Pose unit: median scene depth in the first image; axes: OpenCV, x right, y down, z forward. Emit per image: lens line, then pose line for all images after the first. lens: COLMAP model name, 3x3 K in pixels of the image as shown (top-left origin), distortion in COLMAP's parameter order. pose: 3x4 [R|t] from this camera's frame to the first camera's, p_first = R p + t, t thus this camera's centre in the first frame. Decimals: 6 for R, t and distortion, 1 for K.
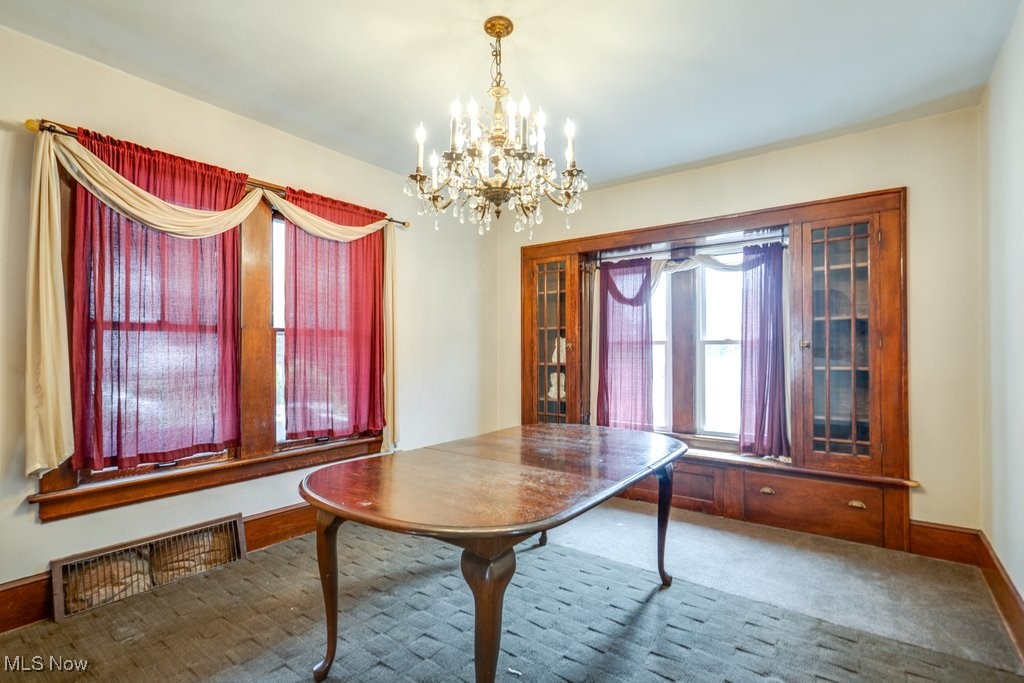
lens RADIAL K [[484.0, 0, 512.0], [0, 484.0, 346.6], [0, 0, 1]] dist [0.001352, 0.000701]
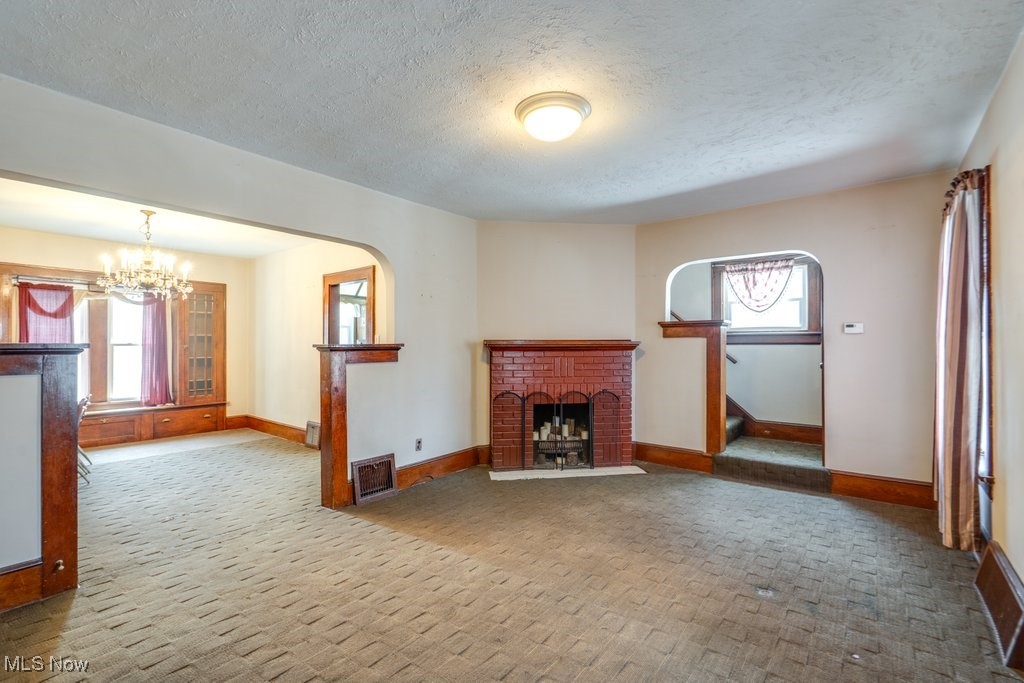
lens RADIAL K [[506.6, 0, 512.0], [0, 506.6, 341.5], [0, 0, 1]] dist [-0.000172, 0.000086]
pose [[0.003612, 0.004494, 0.999983, -1.710306], [-0.013515, 0.999899, -0.004445, -0.039510], [-0.999902, -0.013499, 0.003672, -0.465272]]
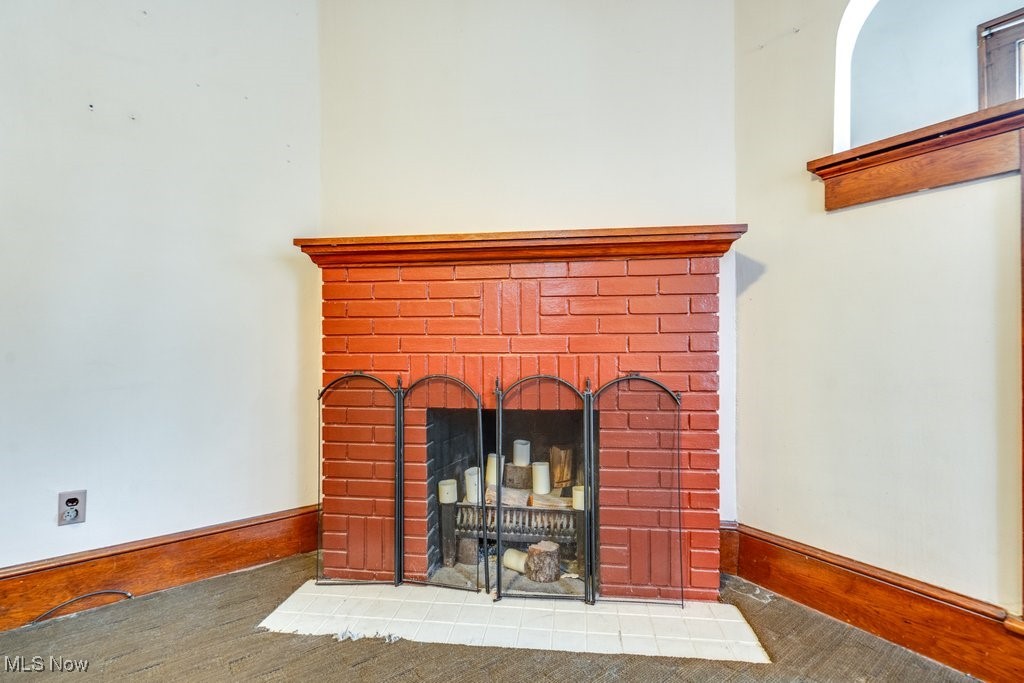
lens RADIAL K [[484.0, 0, 512.0], [0, 484.0, 346.6], [0, 0, 1]] dist [0.001352, 0.000701]
pose [[0.274217, 0.005399, 0.961653, -0.468185], [-0.012745, 0.999917, -0.001980, 0.095645], [-0.961583, -0.011713, 0.274263, -0.824202]]
